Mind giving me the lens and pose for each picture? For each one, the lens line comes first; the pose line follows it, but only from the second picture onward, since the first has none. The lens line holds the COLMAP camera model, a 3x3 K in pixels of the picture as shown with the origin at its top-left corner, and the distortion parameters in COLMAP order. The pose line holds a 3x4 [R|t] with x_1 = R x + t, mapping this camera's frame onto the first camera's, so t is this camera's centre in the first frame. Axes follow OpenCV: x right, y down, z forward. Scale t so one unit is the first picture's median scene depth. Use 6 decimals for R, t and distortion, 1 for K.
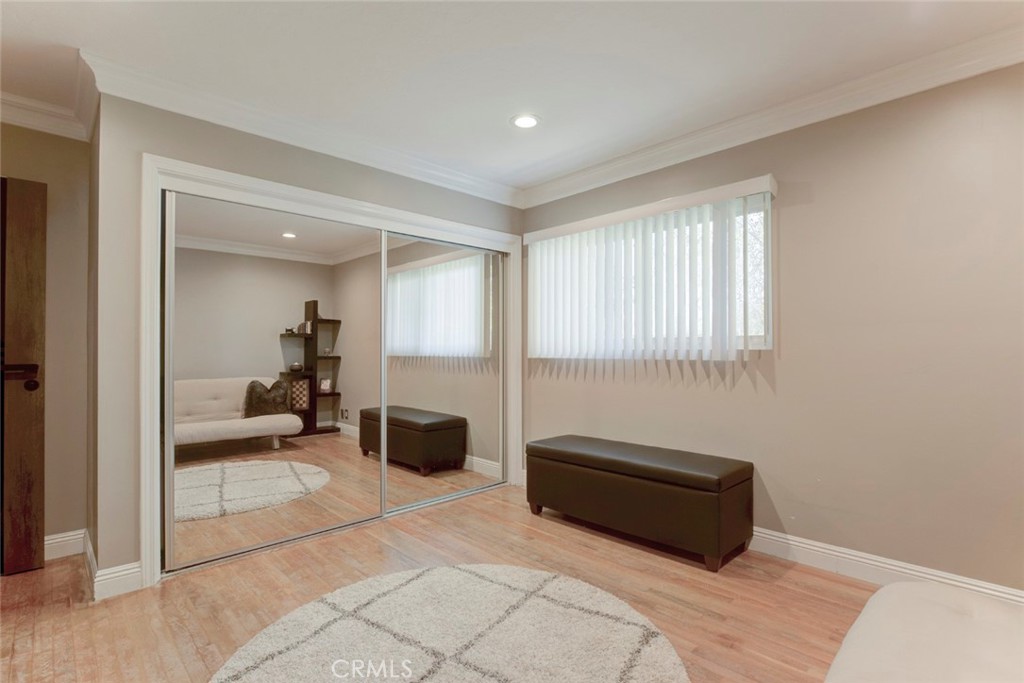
lens RADIAL K [[475.9, 0, 509.6], [0, 475.9, 345.5], [0, 0, 1]] dist [-0.007758, 0.001597]
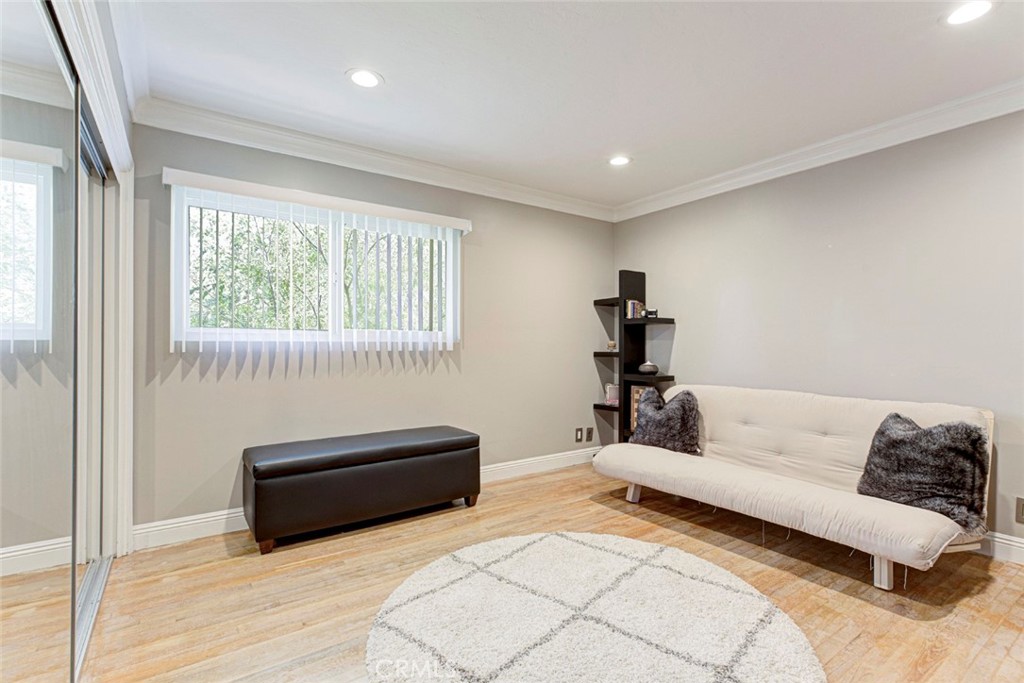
lens RADIAL K [[475.9, 0, 508.5], [0, 475.9, 342.4], [0, 0, 1]] dist [-0.007758, 0.001597]
pose [[0.166749, -0.001960, 0.985997, -0.769323], [-0.017997, 0.999825, 0.005031, -0.001056], [-0.985835, -0.018584, 0.166685, 0.583148]]
